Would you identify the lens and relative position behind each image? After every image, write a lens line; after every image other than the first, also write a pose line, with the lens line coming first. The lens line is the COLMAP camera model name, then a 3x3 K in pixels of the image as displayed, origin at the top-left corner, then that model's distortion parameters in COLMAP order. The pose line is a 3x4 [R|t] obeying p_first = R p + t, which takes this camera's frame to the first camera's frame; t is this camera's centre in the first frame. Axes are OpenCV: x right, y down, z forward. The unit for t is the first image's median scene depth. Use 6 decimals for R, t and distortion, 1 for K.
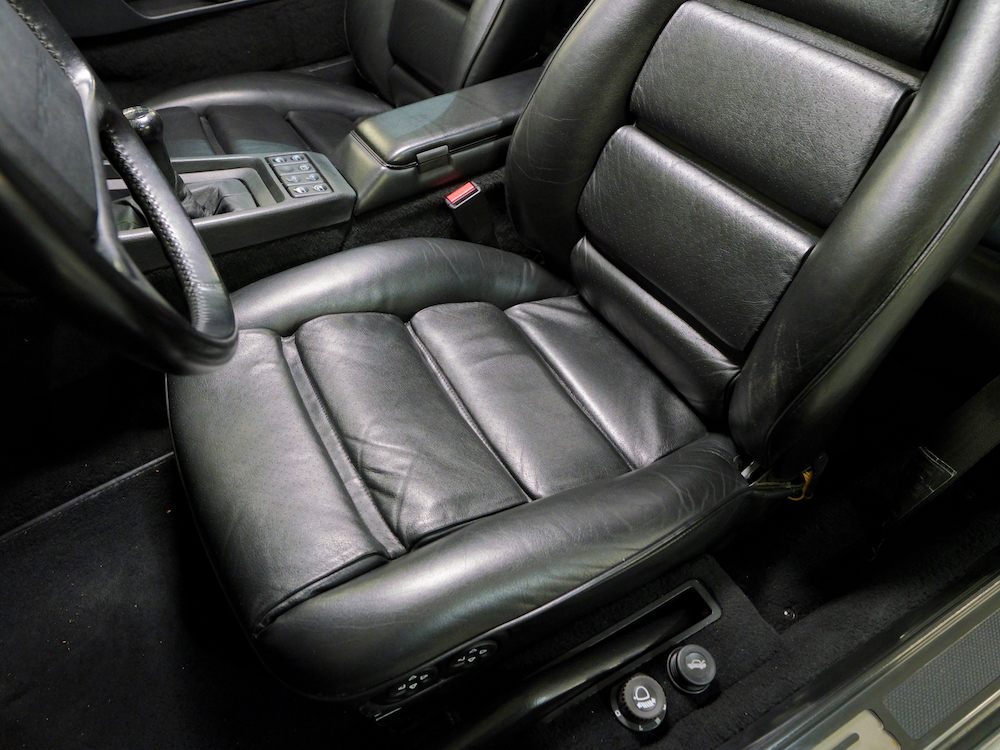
lens RADIAL K [[649.6, 0, 457.6], [0, 649.6, 377.8], [0, 0, 1]] dist [-0.025625, -0.004981]
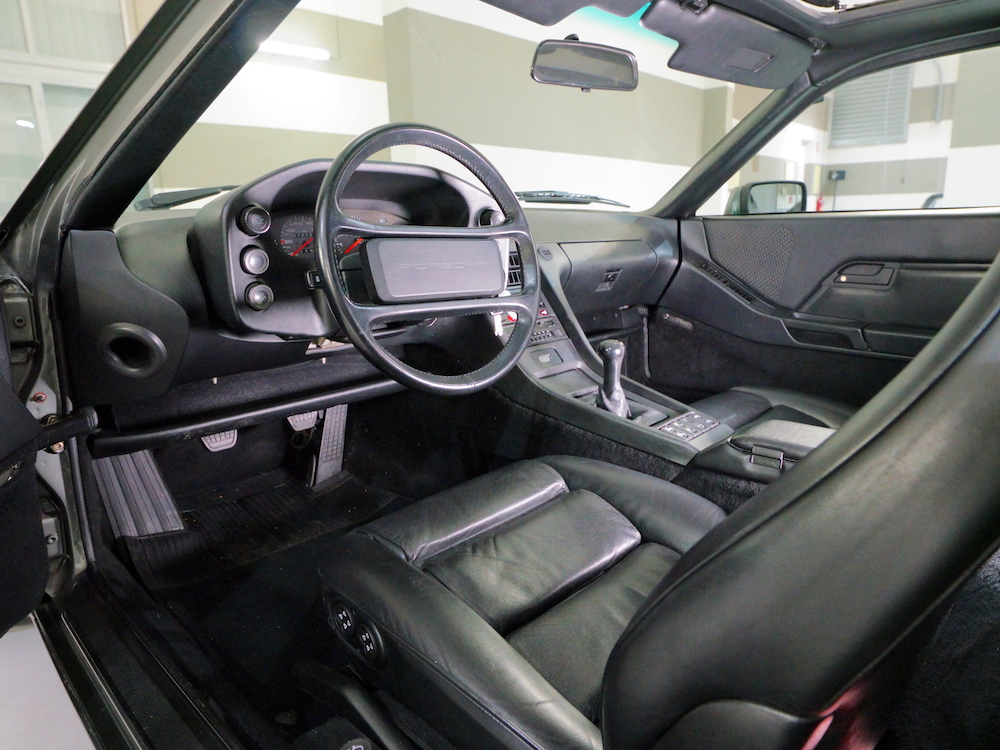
lens RADIAL K [[642.3, 0, 529.5], [0, 642.3, 379.2], [0, 0, 1]] dist [-0.021555, -0.000324]
pose [[0.342696, 0.278712, -0.897151, 0.886420], [-0.686180, 0.726520, -0.036406, -0.129164], [0.641652, 0.628083, 0.440222, 0.181205]]
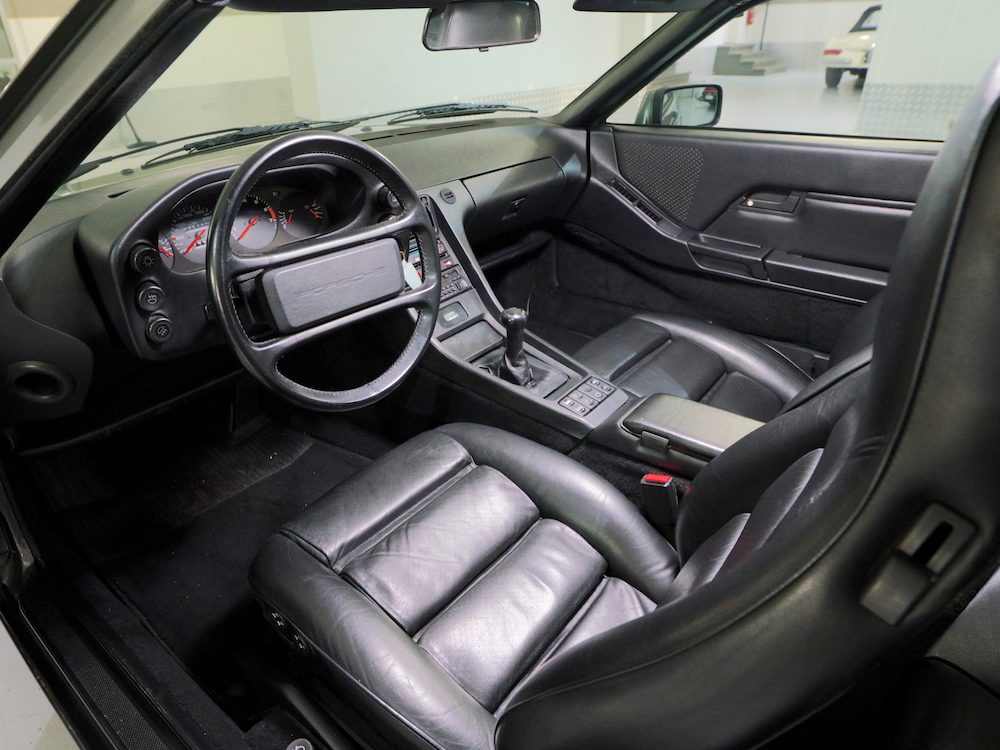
lens RADIAL K [[640.5, 0, 474.1], [0, 640.5, 375.6], [0, 0, 1]] dist [-0.020479, -0.000874]
pose [[0.390577, 0.482856, -0.783773, 0.811401], [-0.666904, 0.735309, 0.120661, -0.395846], [0.634577, 0.475574, 0.609214, -0.013969]]
